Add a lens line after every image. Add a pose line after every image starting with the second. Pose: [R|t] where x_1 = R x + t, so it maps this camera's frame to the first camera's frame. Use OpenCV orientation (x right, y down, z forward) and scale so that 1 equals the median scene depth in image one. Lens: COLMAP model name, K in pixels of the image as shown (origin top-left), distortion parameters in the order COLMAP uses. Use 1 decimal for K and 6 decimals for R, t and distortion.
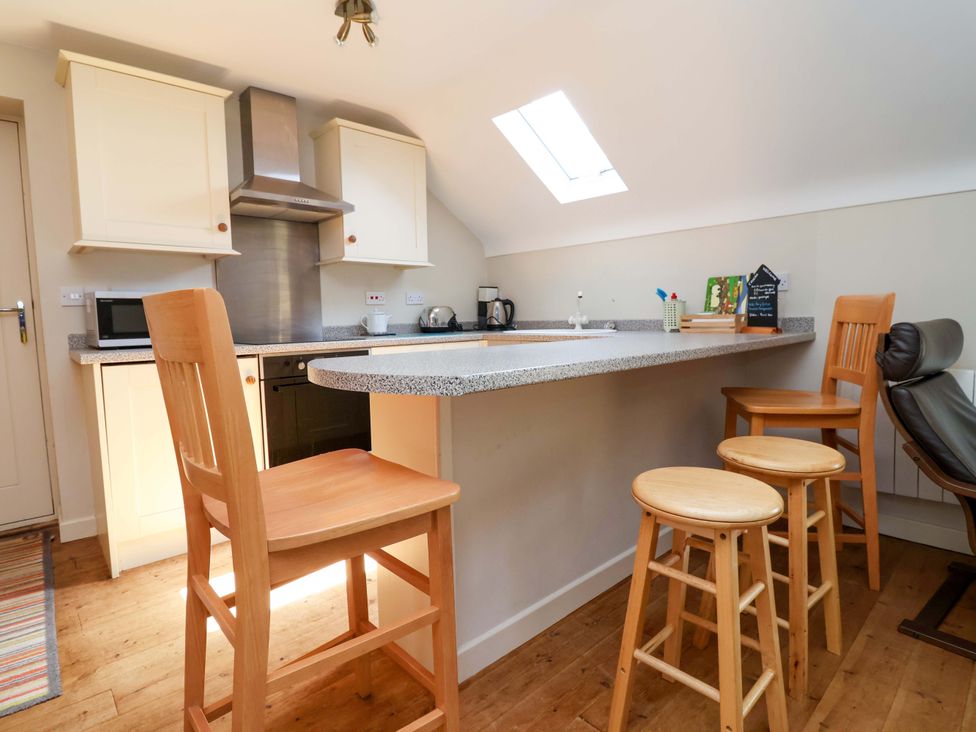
lens RADIAL K [[511.1, 0, 478.6], [0, 511.1, 363.5], [0, 0, 1]] dist [0.000868, -0.012860]
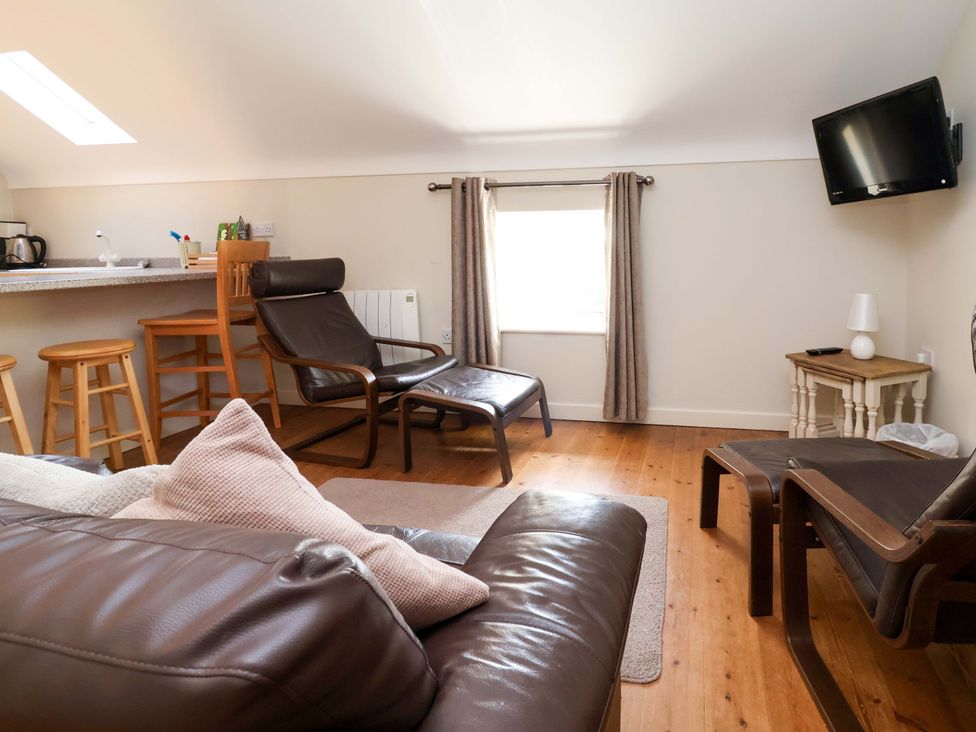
lens RADIAL K [[524.5, 0, 550.1], [0, 524.5, 305.0], [0, 0, 1]] dist [-0.002563, -0.004421]
pose [[0.798178, -0.042930, 0.600891, 0.329772], [0.045422, 0.998907, 0.011030, 0.048627], [-0.600707, 0.018490, 0.799255, -0.479442]]
